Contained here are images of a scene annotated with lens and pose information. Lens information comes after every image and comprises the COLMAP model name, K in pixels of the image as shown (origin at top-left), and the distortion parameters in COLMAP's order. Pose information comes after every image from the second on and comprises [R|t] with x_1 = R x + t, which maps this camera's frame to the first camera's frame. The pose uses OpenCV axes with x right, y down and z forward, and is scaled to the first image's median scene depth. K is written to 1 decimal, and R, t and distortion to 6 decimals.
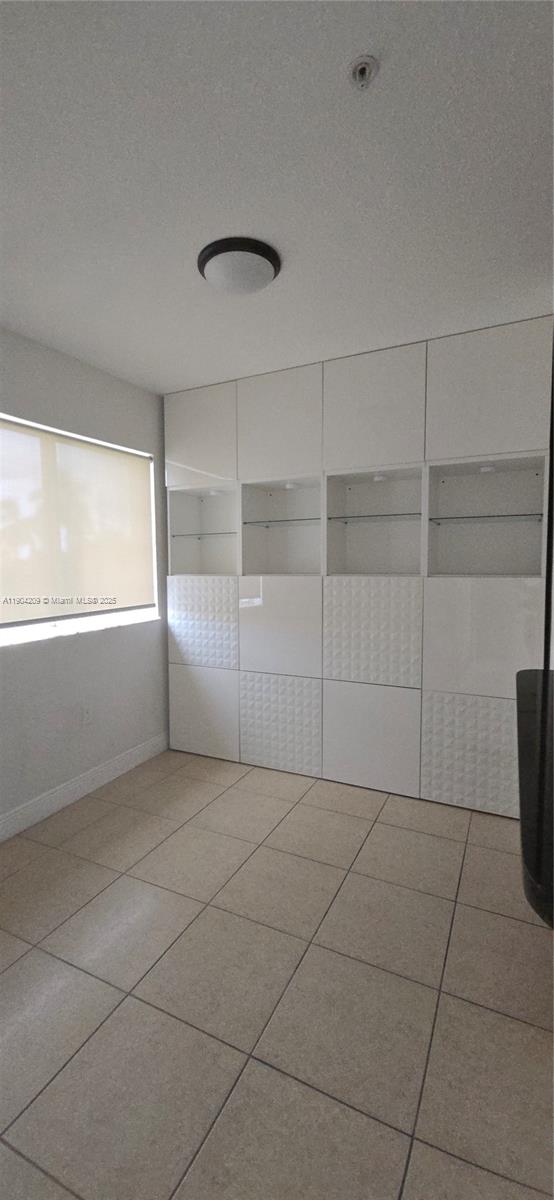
lens RADIAL K [[489.4, 0, 269.1], [0, 489.4, 597.5], [0, 0, 1]] dist [0.003524, -0.004559]
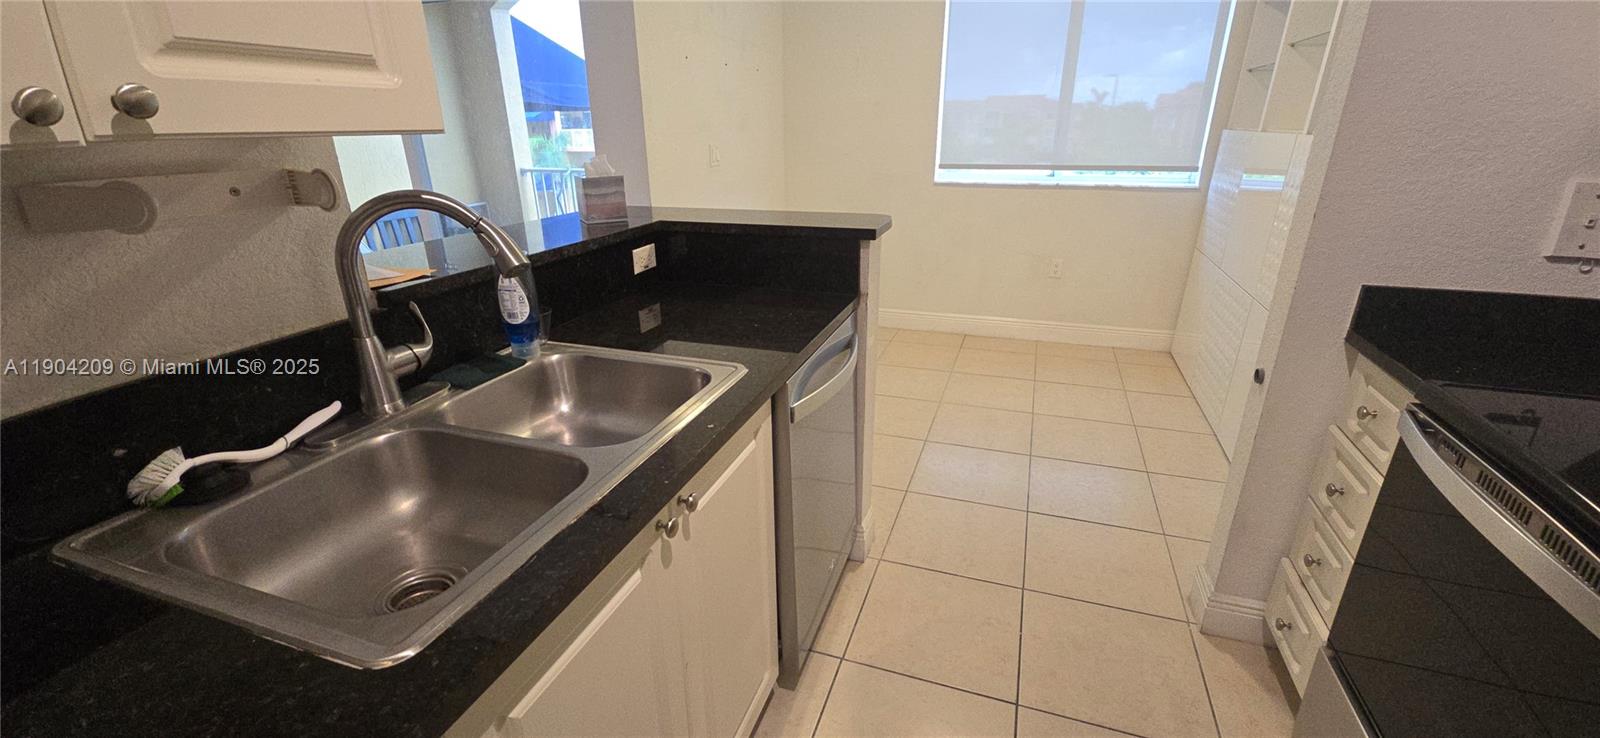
lens RADIAL K [[652.6, 0, 789.6], [0, 652.6, 366.5], [0, 0, 1]] dist [0.003524, -0.004559]
pose [[0.129533, 0.366179, -0.921485, 0.771351], [-0.076034, 0.930246, 0.358972, -0.015538], [0.988656, 0.023565, 0.148340, 0.206882]]
